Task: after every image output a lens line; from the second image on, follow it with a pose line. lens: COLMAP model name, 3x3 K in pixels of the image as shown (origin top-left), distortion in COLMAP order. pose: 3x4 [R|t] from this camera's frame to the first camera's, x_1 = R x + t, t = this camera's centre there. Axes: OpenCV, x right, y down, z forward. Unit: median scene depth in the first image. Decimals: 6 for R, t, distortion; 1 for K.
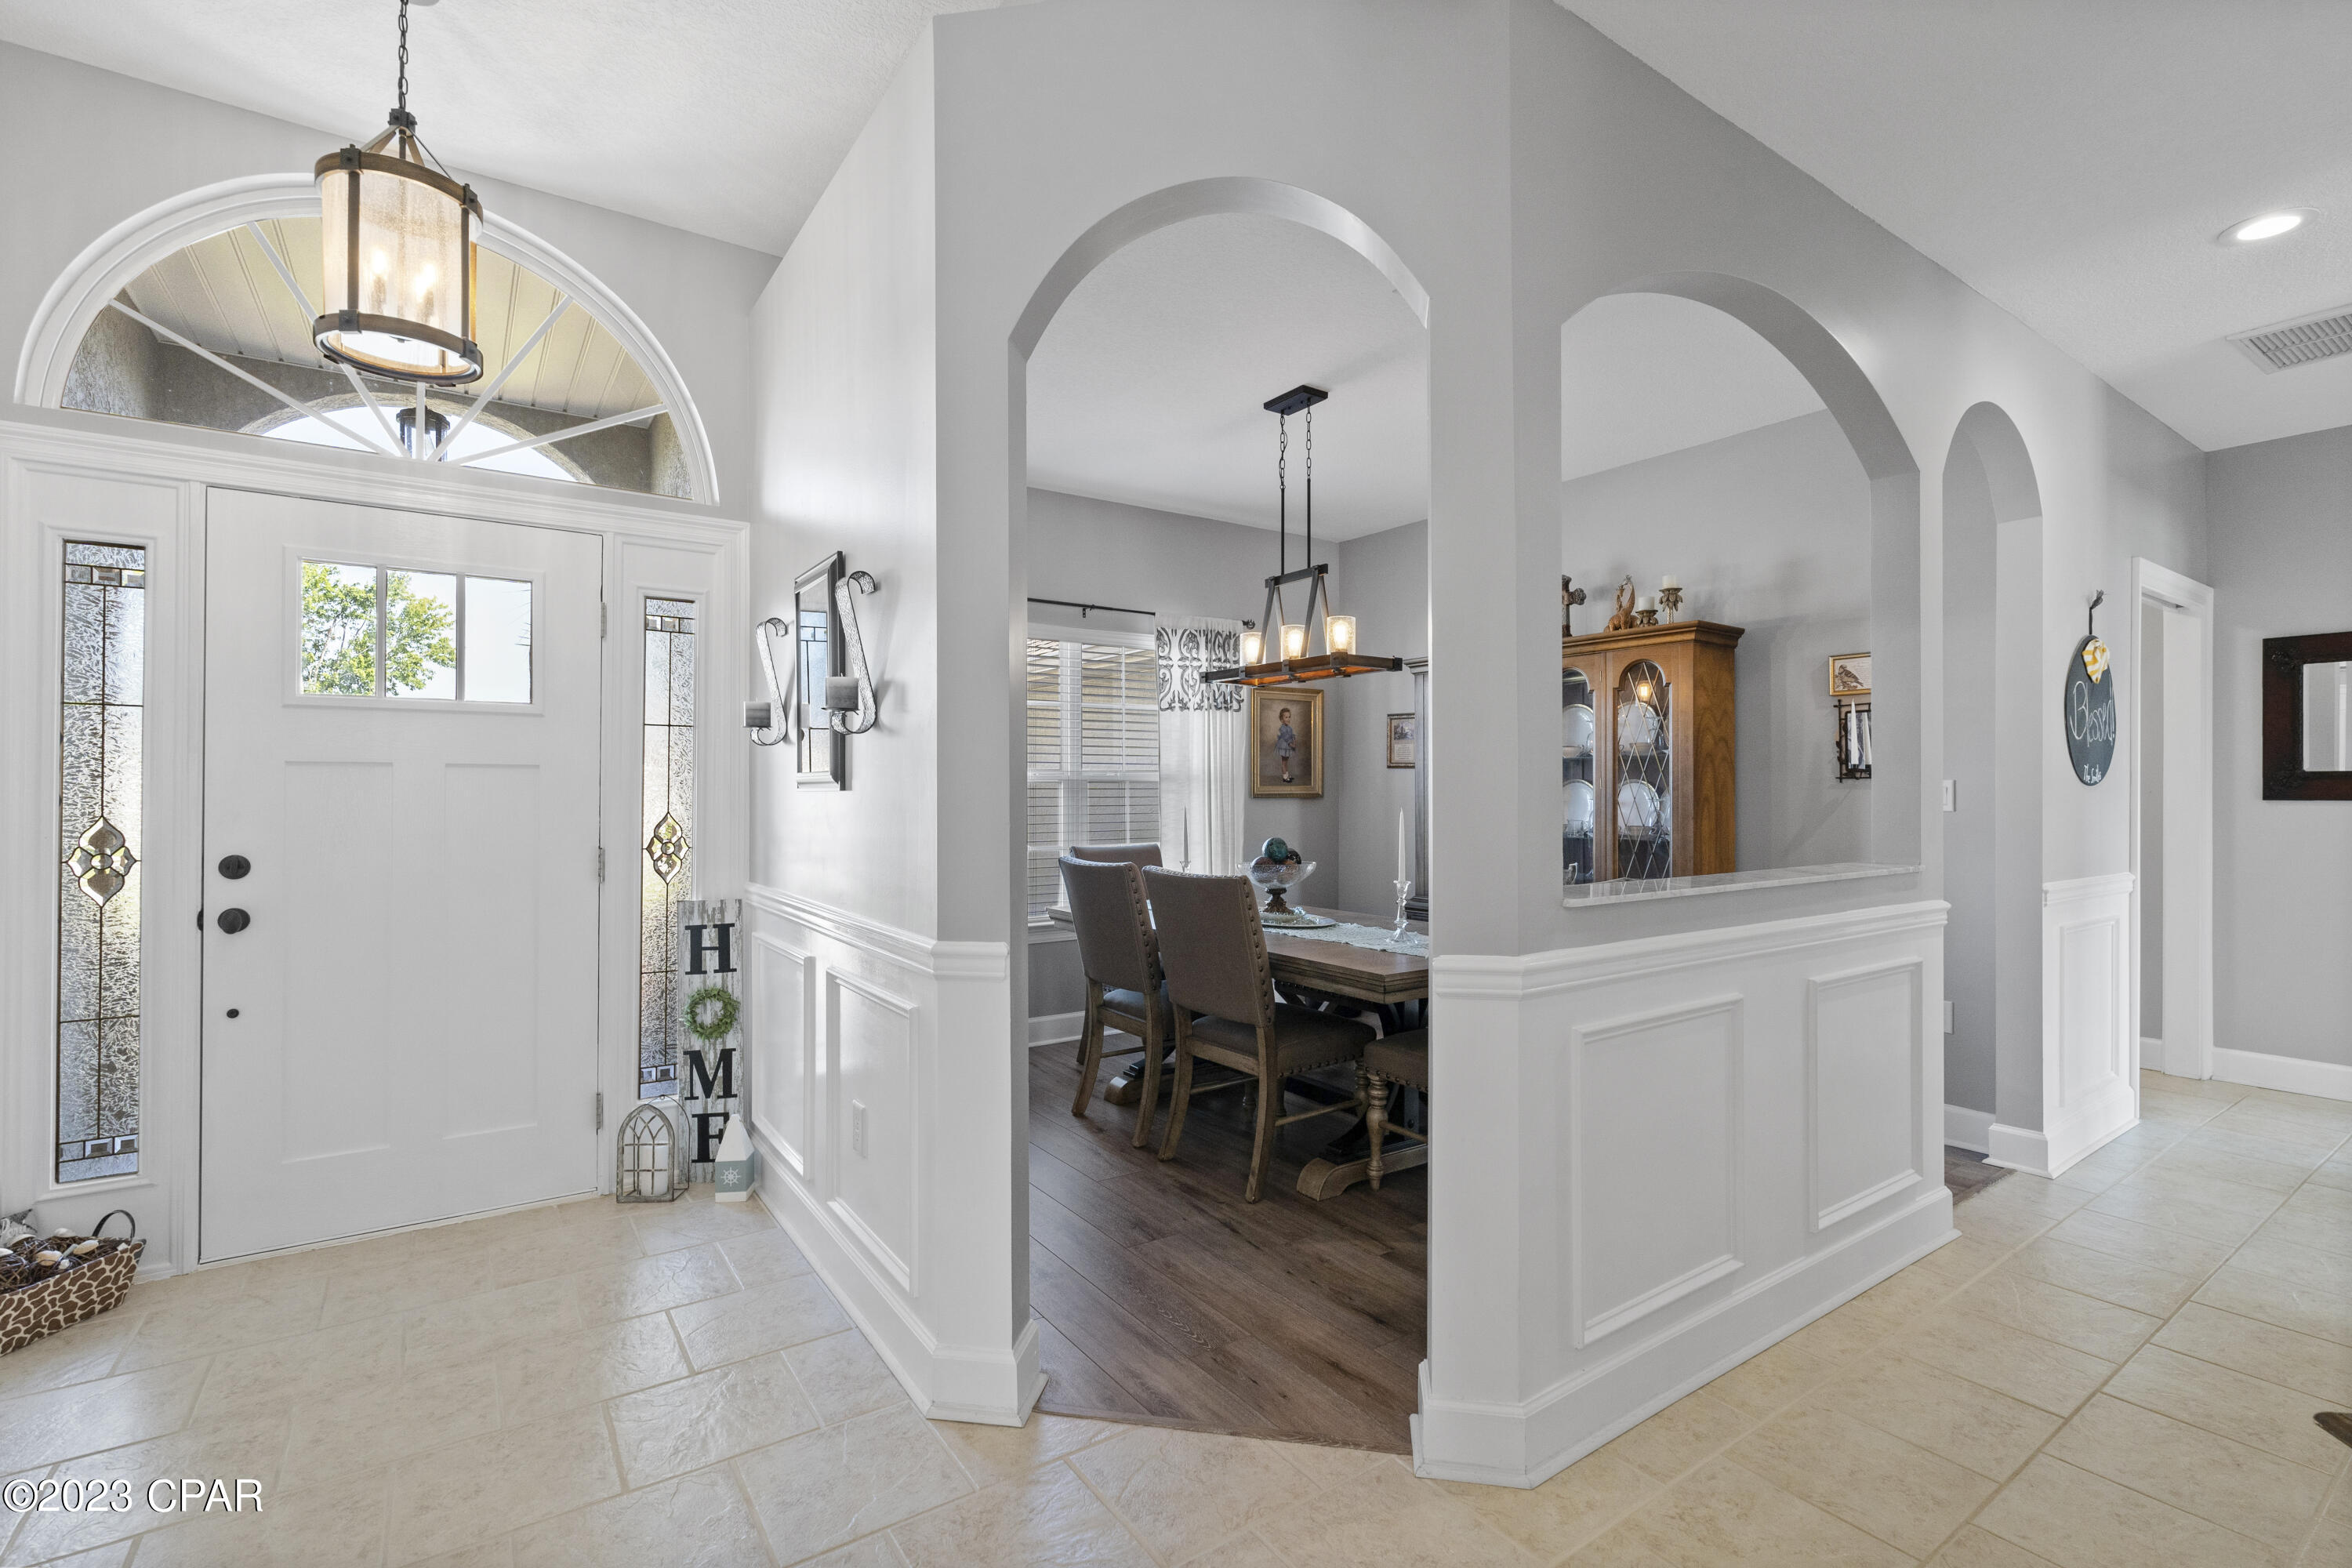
lens RADIAL K [[1041.7, 0, 1176.0], [0, 1041.7, 784.0], [0, 0, 1]] dist [-0.000875, 0.000017]
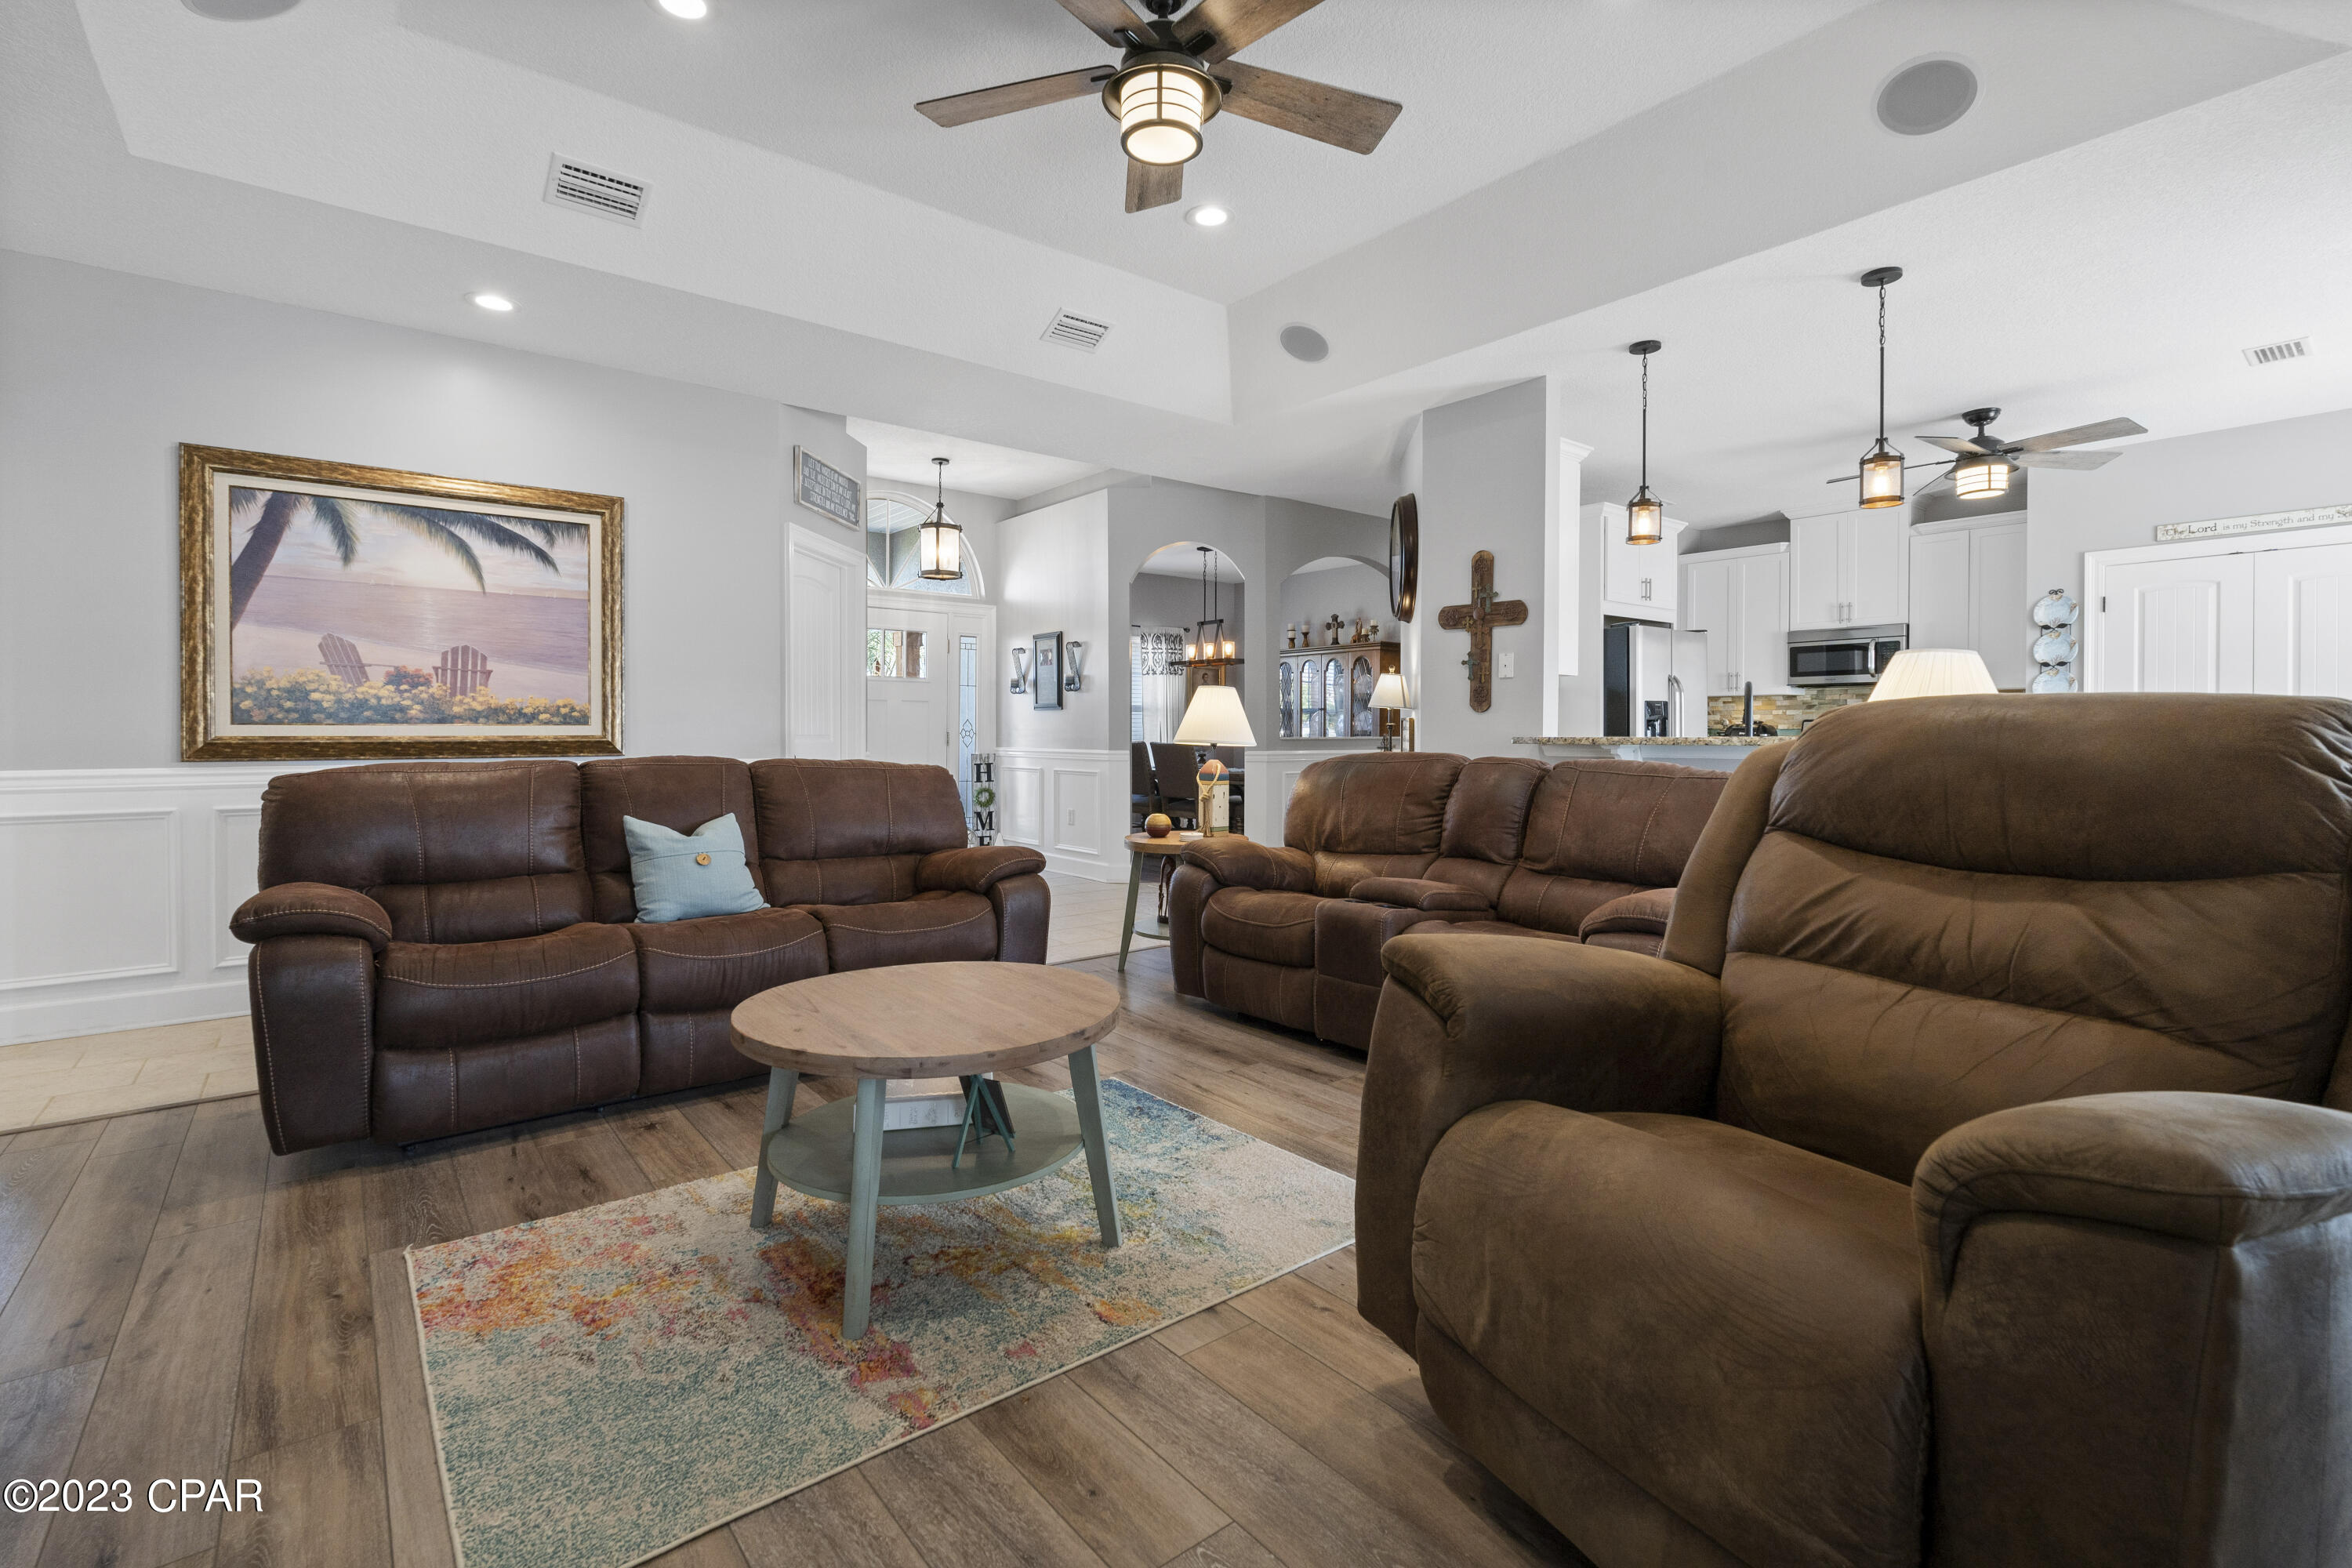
lens RADIAL K [[1055.7, 0, 1175.8], [0, 1055.7, 733.9], [0, 0, 1]] dist [-0.000230, 0.000000]
pose [[0.997115, 0.000590, 0.075909, -0.169989], [-0.001138, 0.999974, 0.007175, 0.042940], [-0.075903, -0.007240, 0.997089, -1.626378]]
